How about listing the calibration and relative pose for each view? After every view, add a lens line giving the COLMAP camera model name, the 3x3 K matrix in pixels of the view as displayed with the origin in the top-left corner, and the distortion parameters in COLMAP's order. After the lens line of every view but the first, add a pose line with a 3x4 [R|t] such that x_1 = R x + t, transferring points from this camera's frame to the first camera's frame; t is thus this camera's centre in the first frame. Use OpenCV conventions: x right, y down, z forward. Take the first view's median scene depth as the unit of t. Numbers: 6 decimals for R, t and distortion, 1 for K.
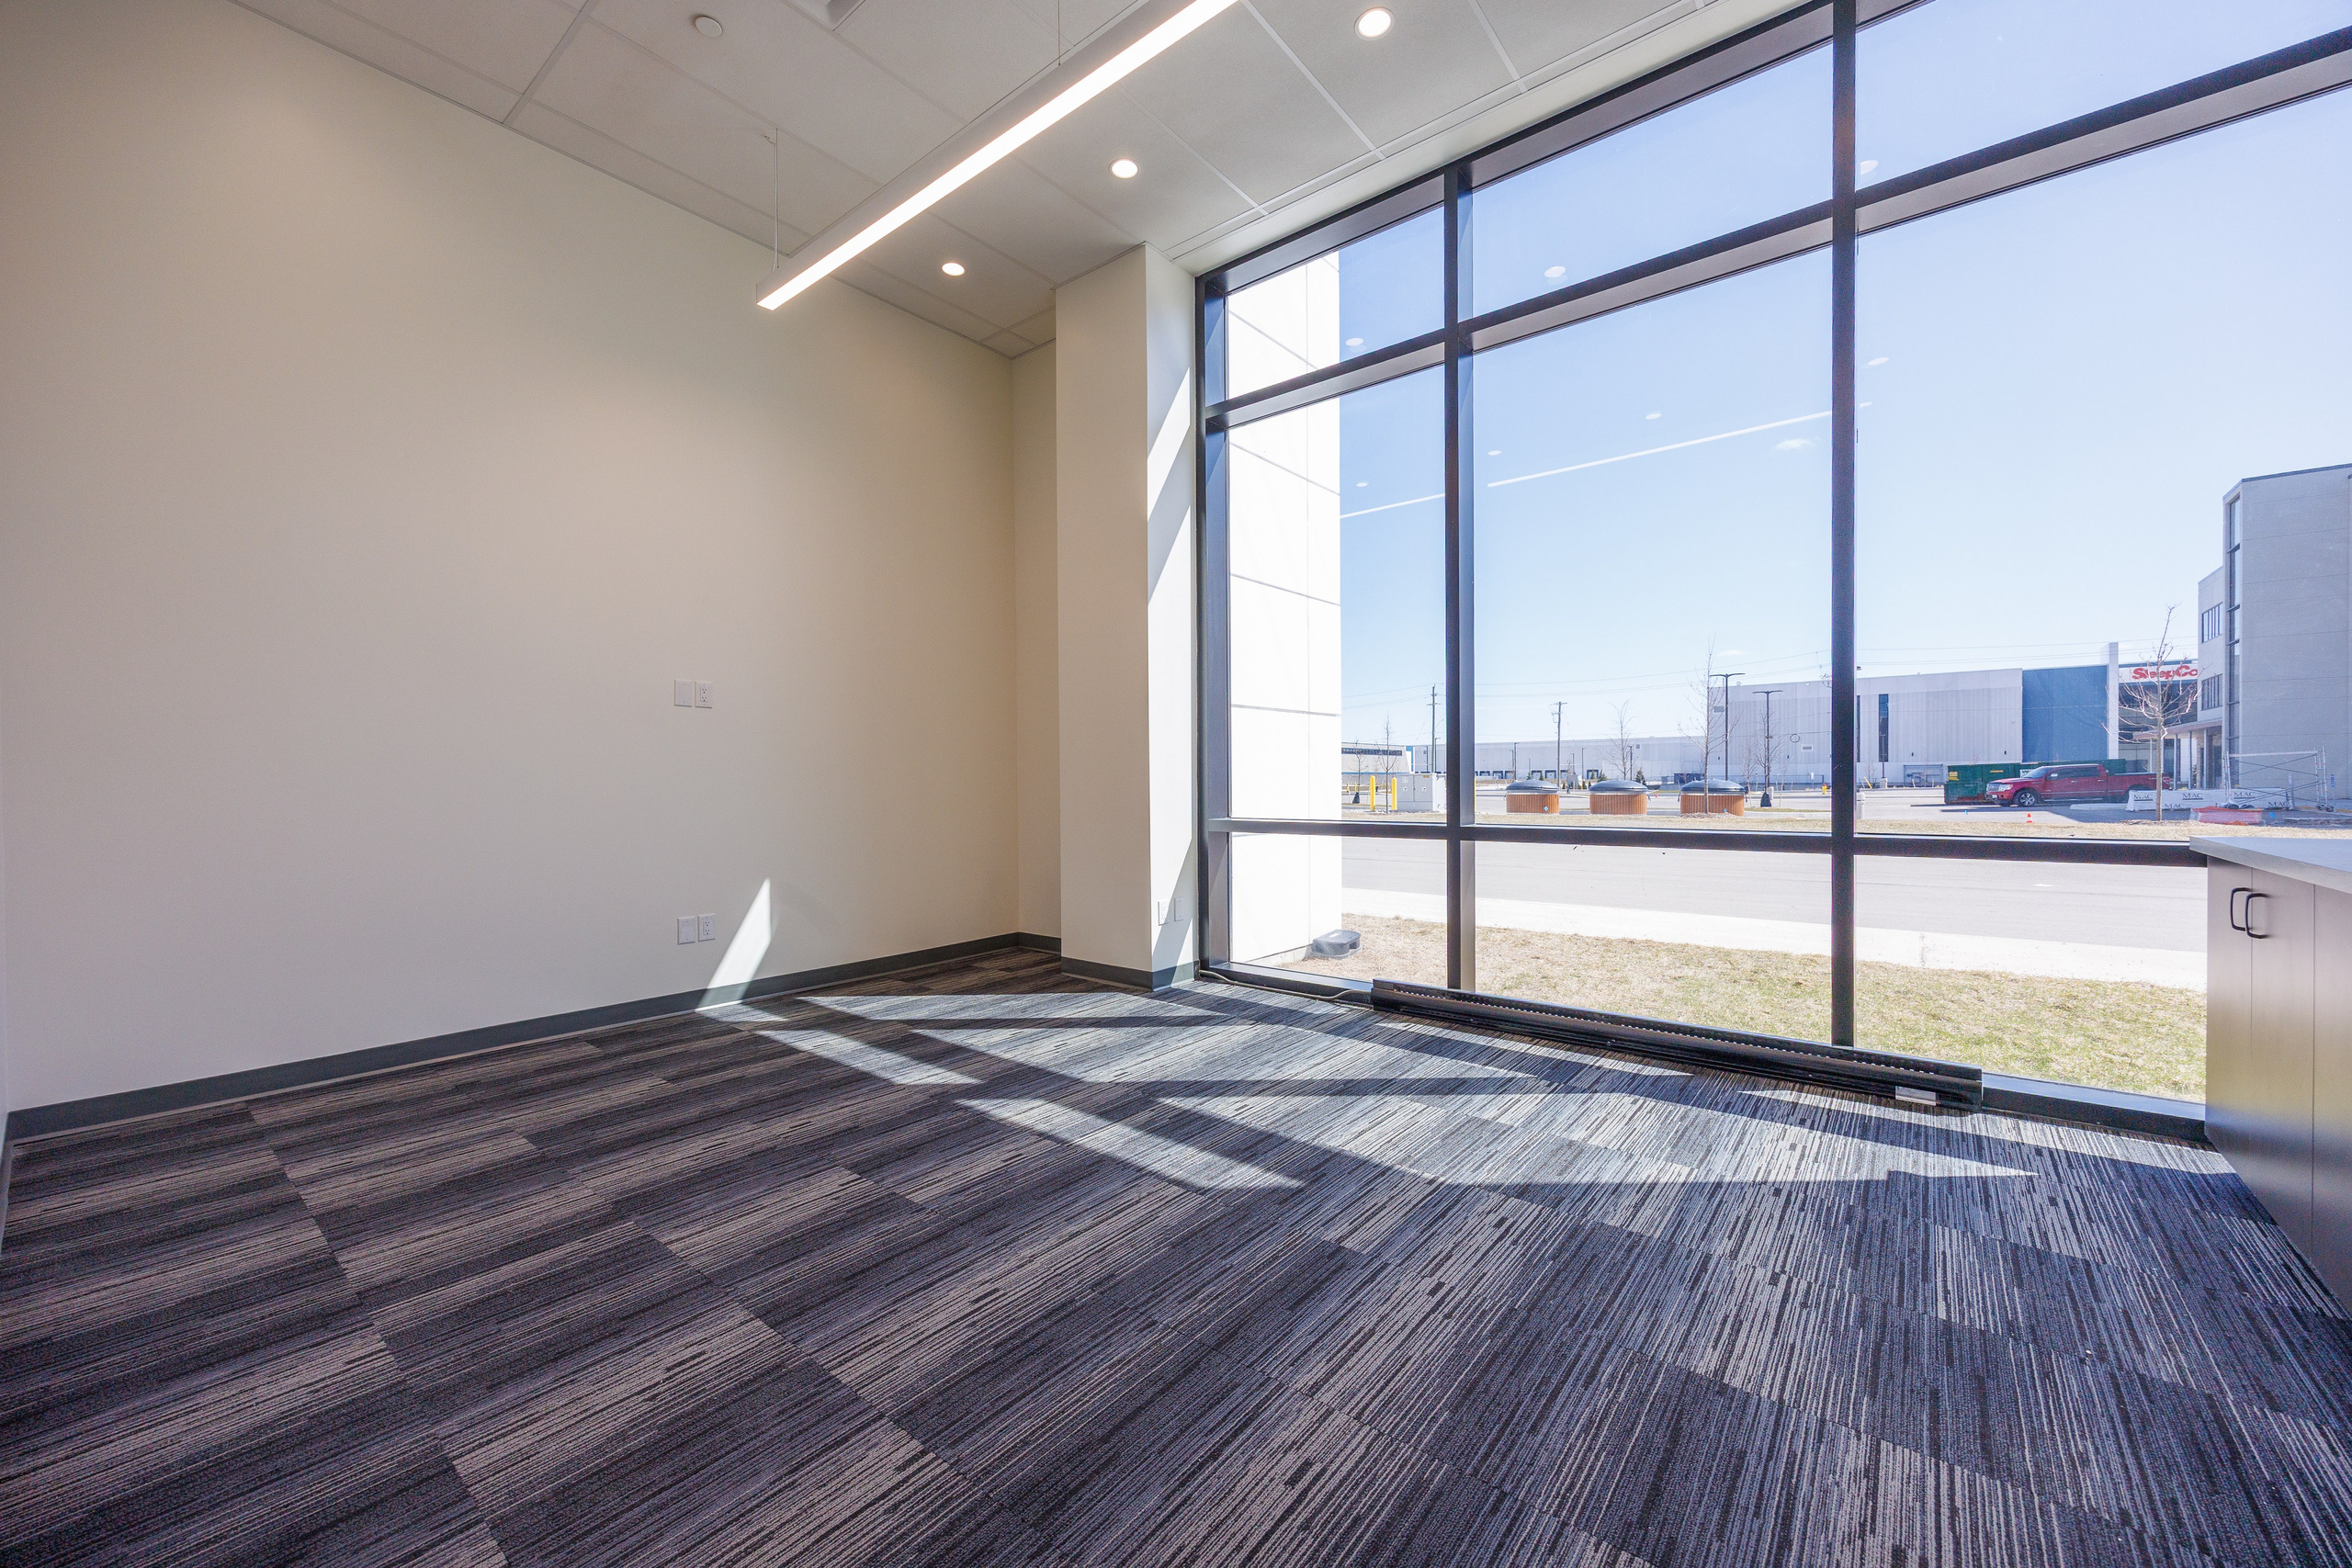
lens RADIAL K [[936.1, 0, 1182.0], [0, 936.1, 784.2], [0, 0, 1]] dist [0.006893, -0.000244]
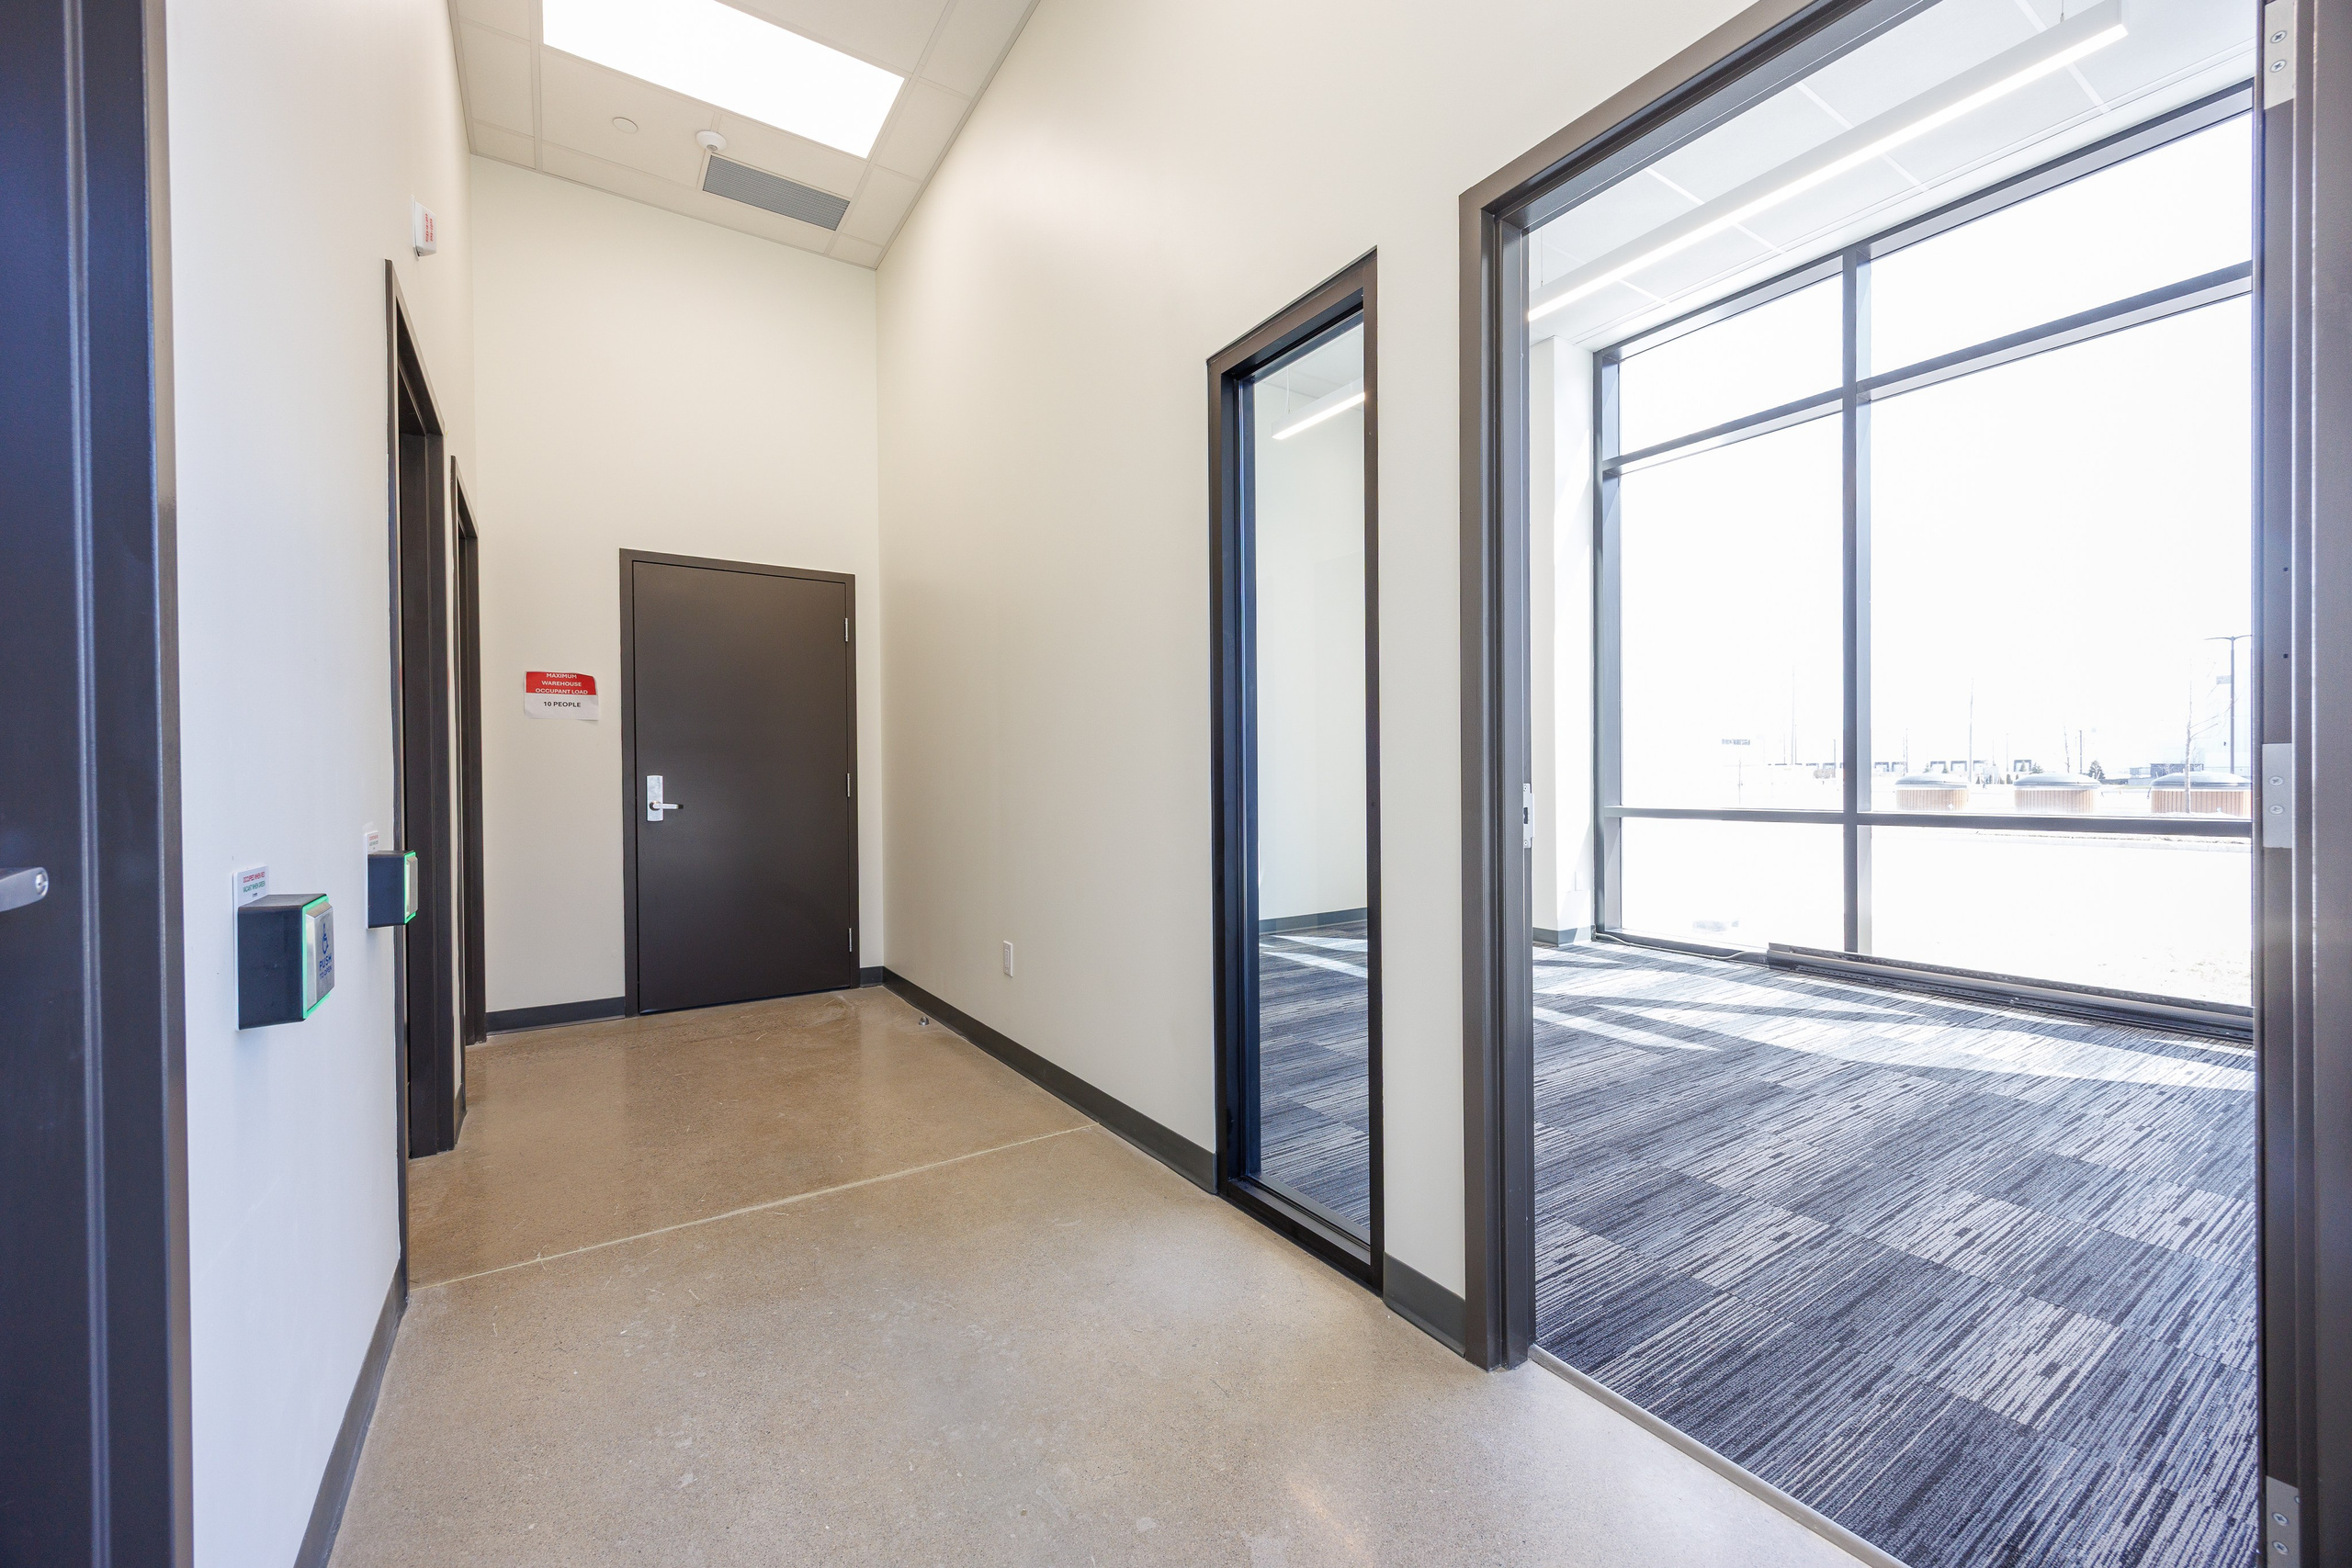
lens RADIAL K [[958.1, 0, 1173.6], [0, 958.1, 780.2], [0, 0, 1]] dist [0.013318, -0.000232]
pose [[0.953037, 0.000225, -0.302854, -0.193282], [0.000424, 0.999998, 0.002079, 0.001876], [0.302854, -0.002110, 0.953035, -0.516933]]
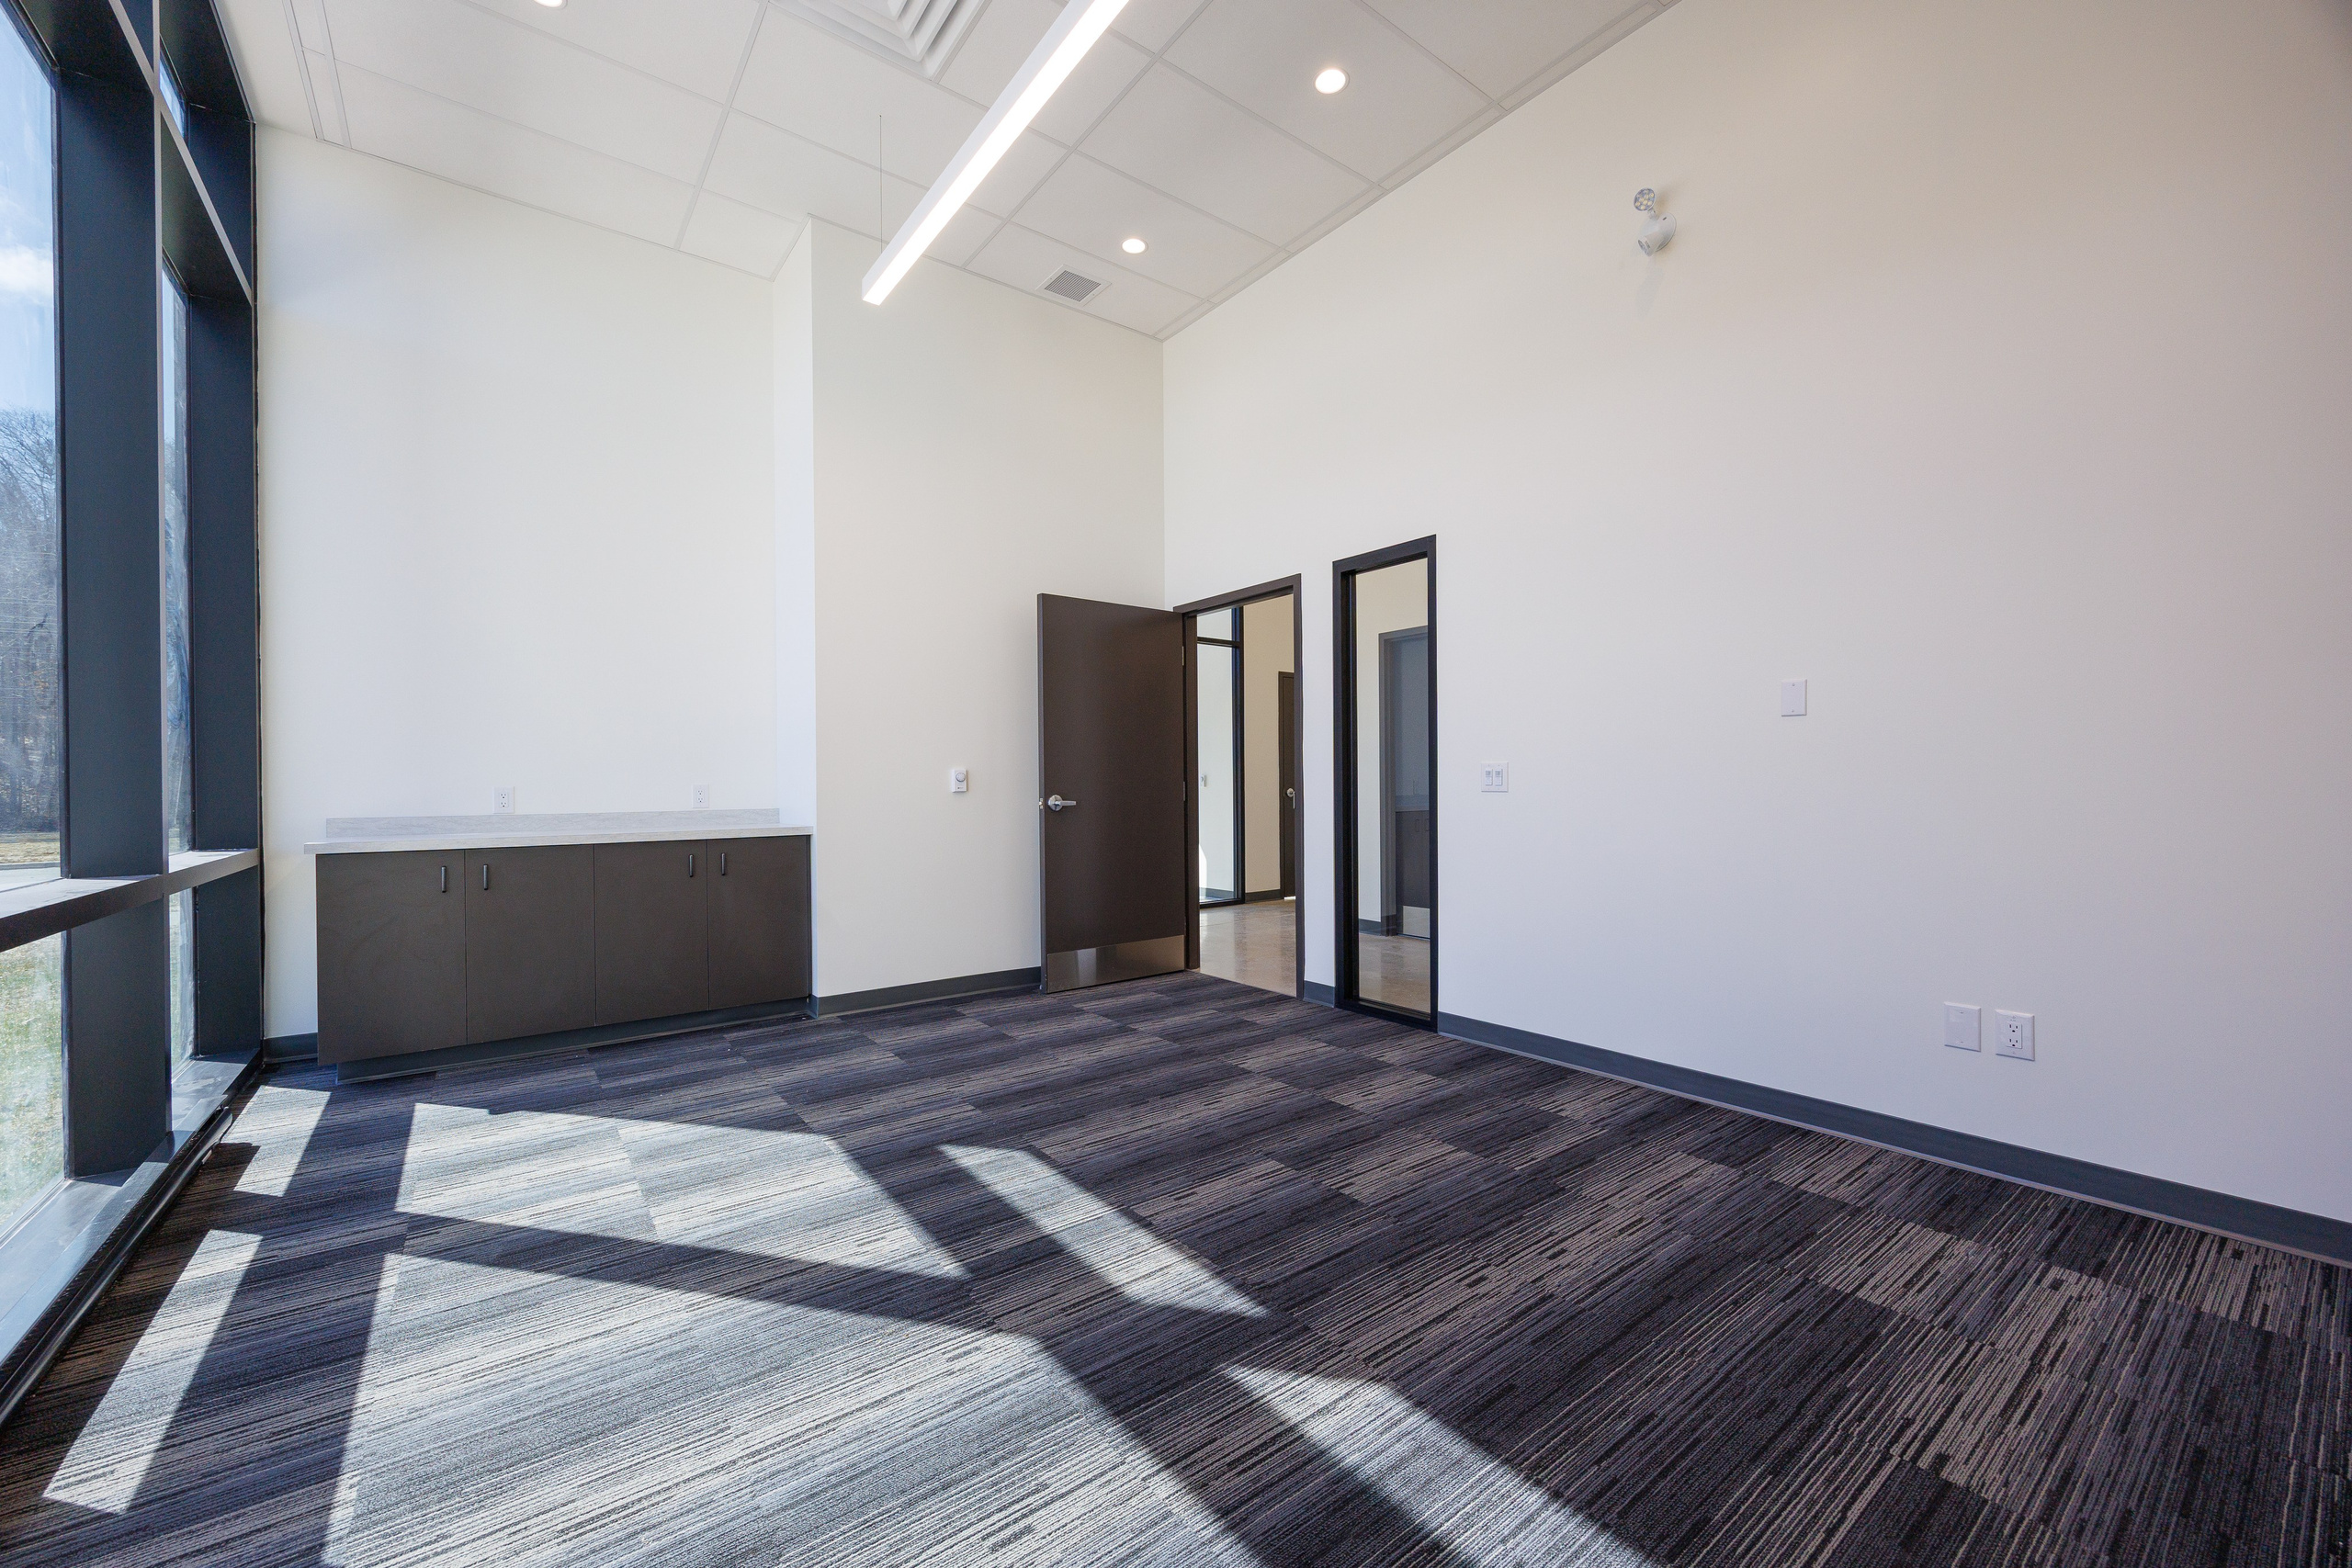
lens RADIAL K [[936.1, 0, 1182.0], [0, 936.1, 784.2], [0, 0, 1]] dist [0.006893, -0.000244]
pose [[-0.972568, 0.015755, 0.232083, -0.336788], [0.016732, 0.999857, 0.002243, -0.008345], [-0.232015, 0.006064, -0.972693, 1.602488]]
